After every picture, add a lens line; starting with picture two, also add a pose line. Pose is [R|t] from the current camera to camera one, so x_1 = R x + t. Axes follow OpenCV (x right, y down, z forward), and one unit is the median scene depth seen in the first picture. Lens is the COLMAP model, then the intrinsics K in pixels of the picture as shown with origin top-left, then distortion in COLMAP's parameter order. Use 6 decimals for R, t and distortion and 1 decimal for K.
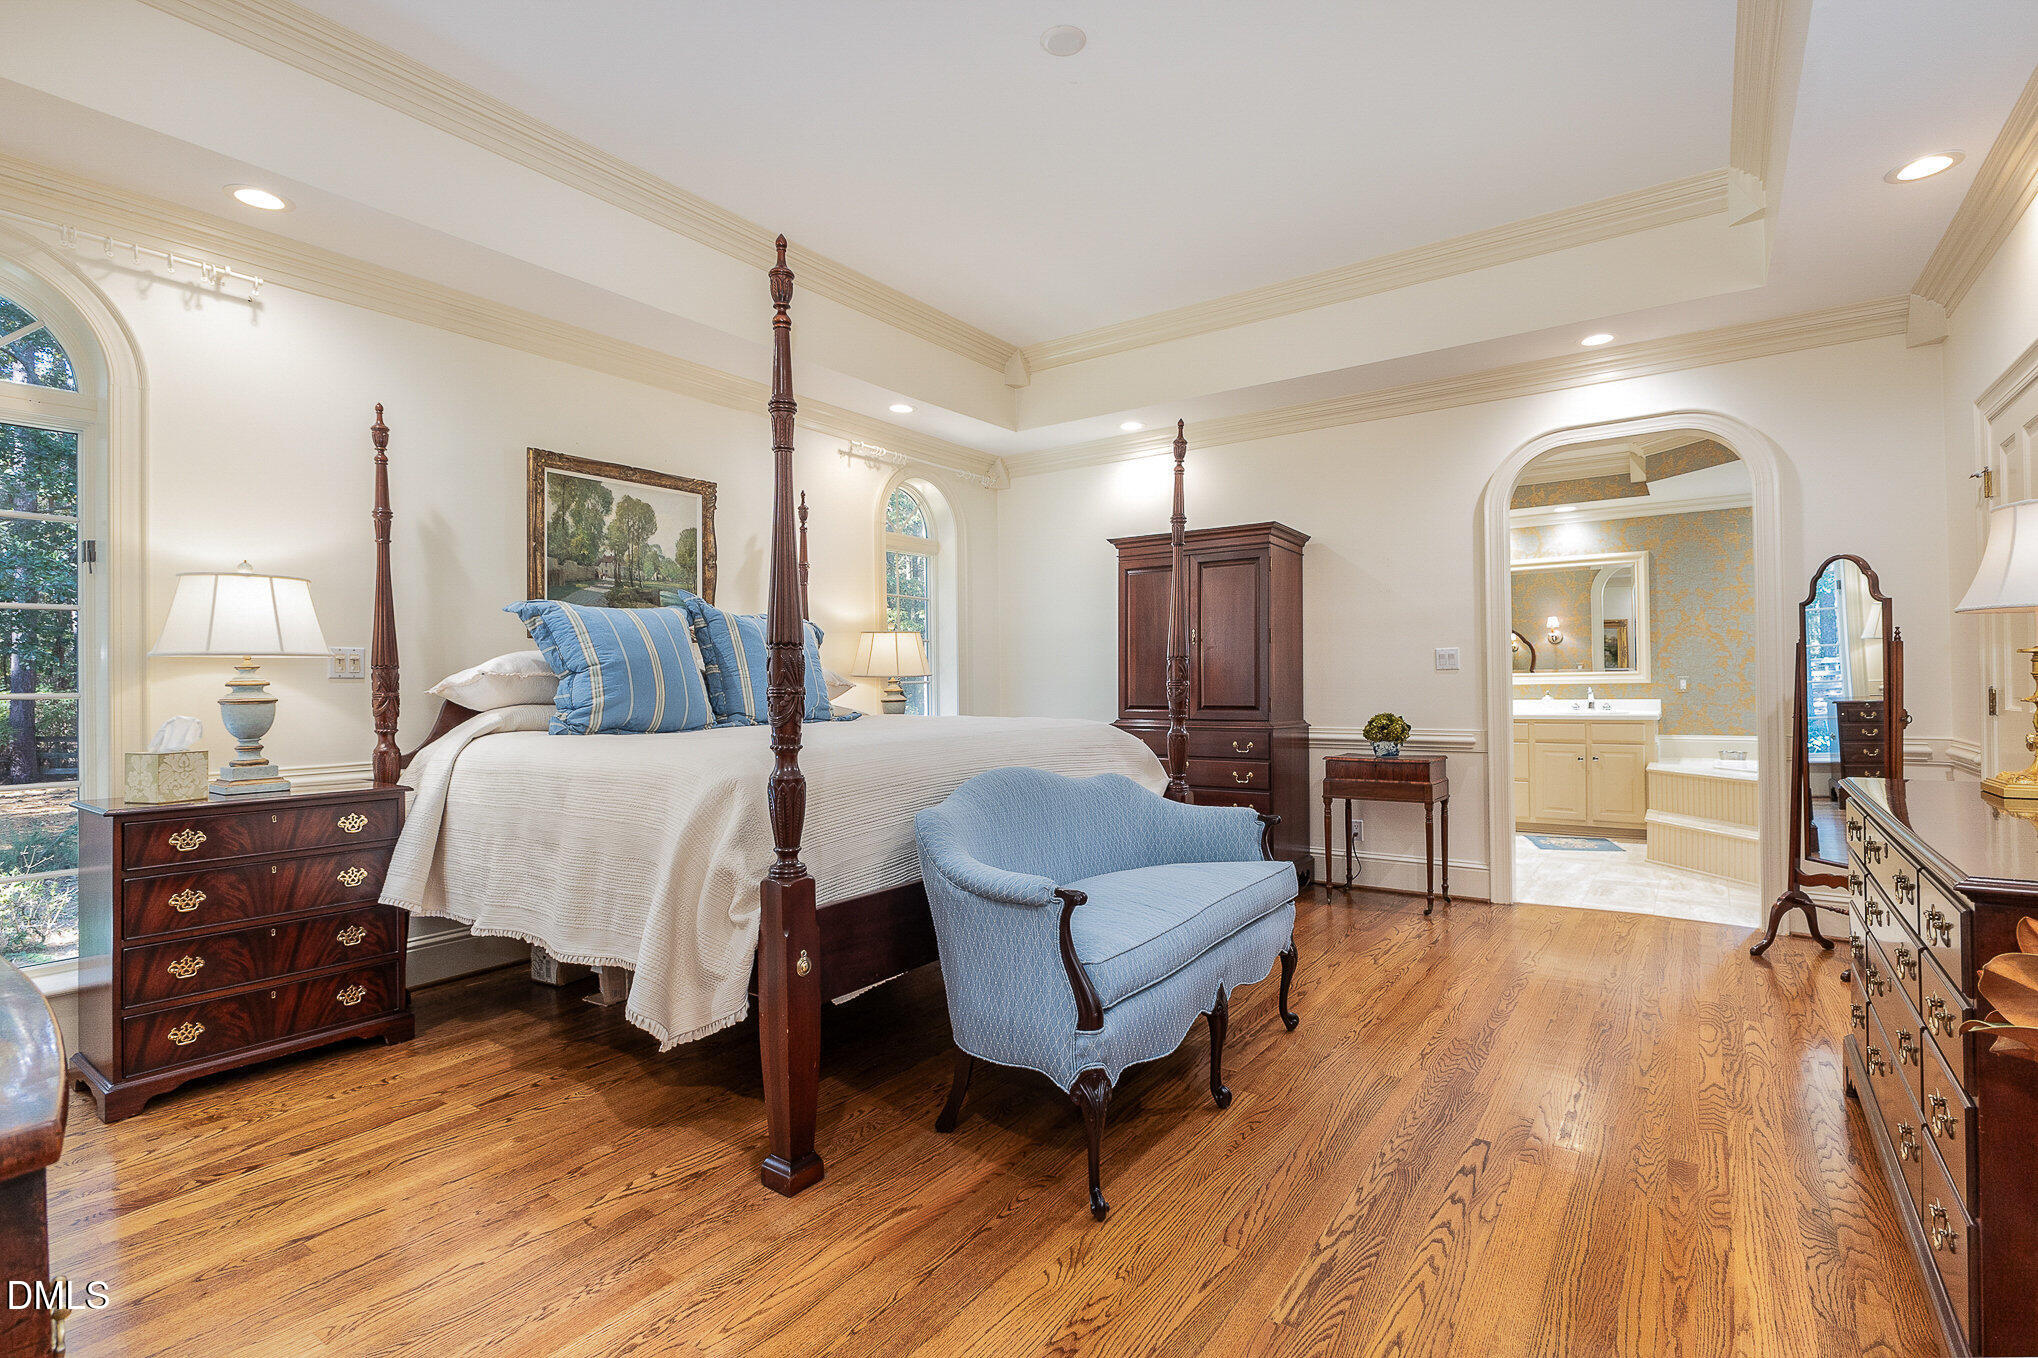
lens RADIAL K [[962.0, 0, 1019.0], [0, 962.0, 679.0], [0, 0, 1]] dist [-0.000431, 0.000100]
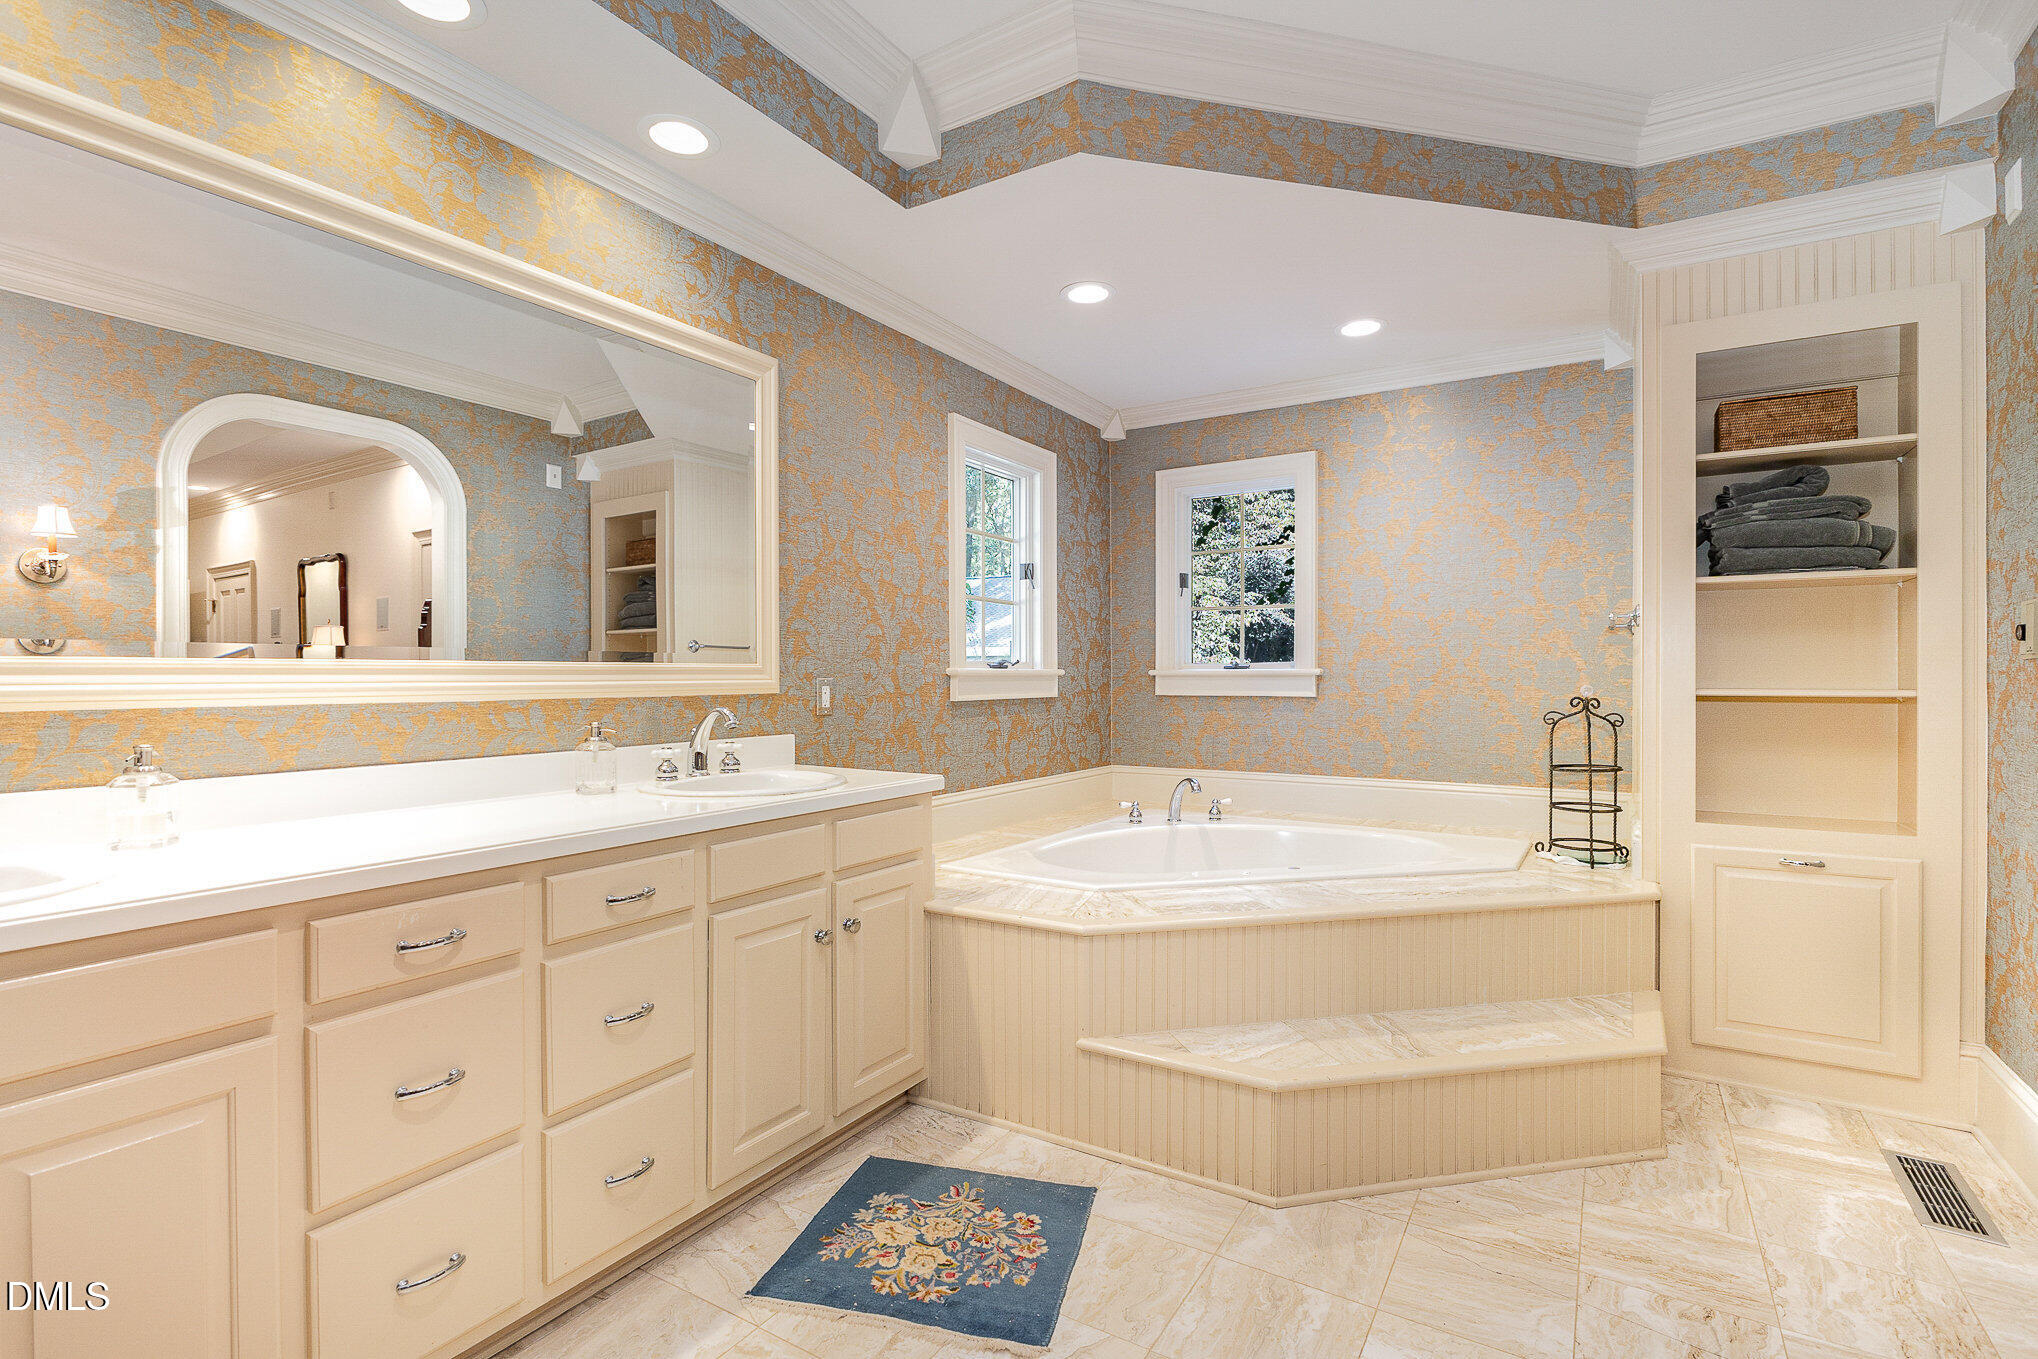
lens RADIAL K [[962.0, 0, 1019.0], [0, 962.0, 679.5], [0, 0, 1]] dist [-0.000431, 0.000100]
pose [[-0.071736, 0.010172, 0.997372, 0.254482], [-0.001493, 0.999946, -0.010306, 0.002183], [-0.997423, -0.002228, -0.071717, 0.926170]]
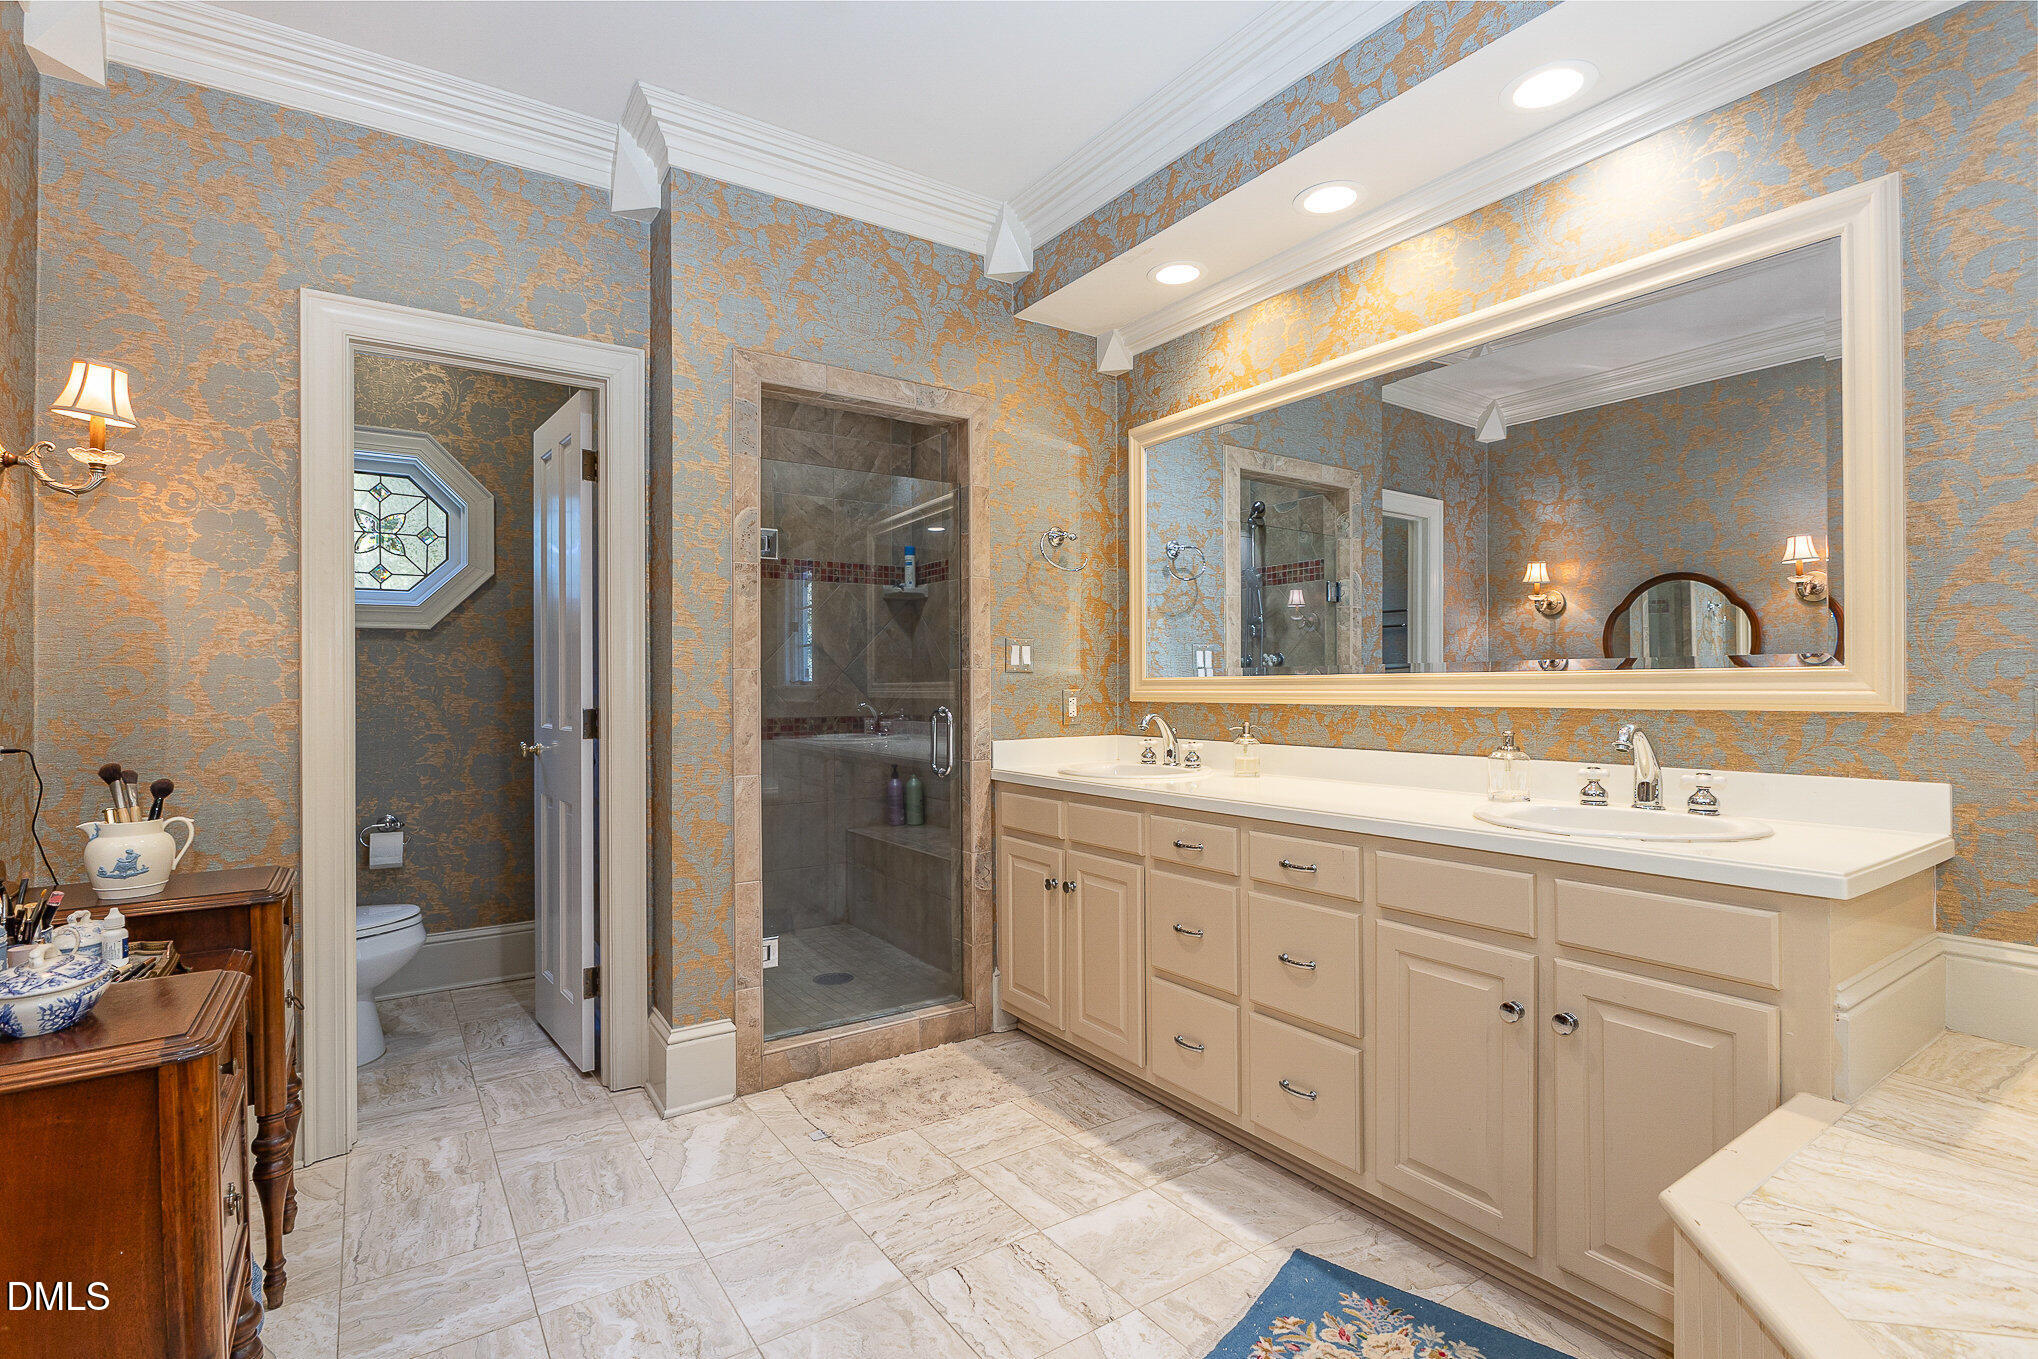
lens RADIAL K [[962.0, 0, 1019.0], [0, 962.0, 679.5], [0, 0, 1]] dist [-0.000431, 0.000100]
pose [[0.941517, 0.006631, -0.336899, 0.526833], [-0.005845, 0.999977, 0.003346, -0.004035], [0.336914, -0.001182, 0.941535, 0.693075]]
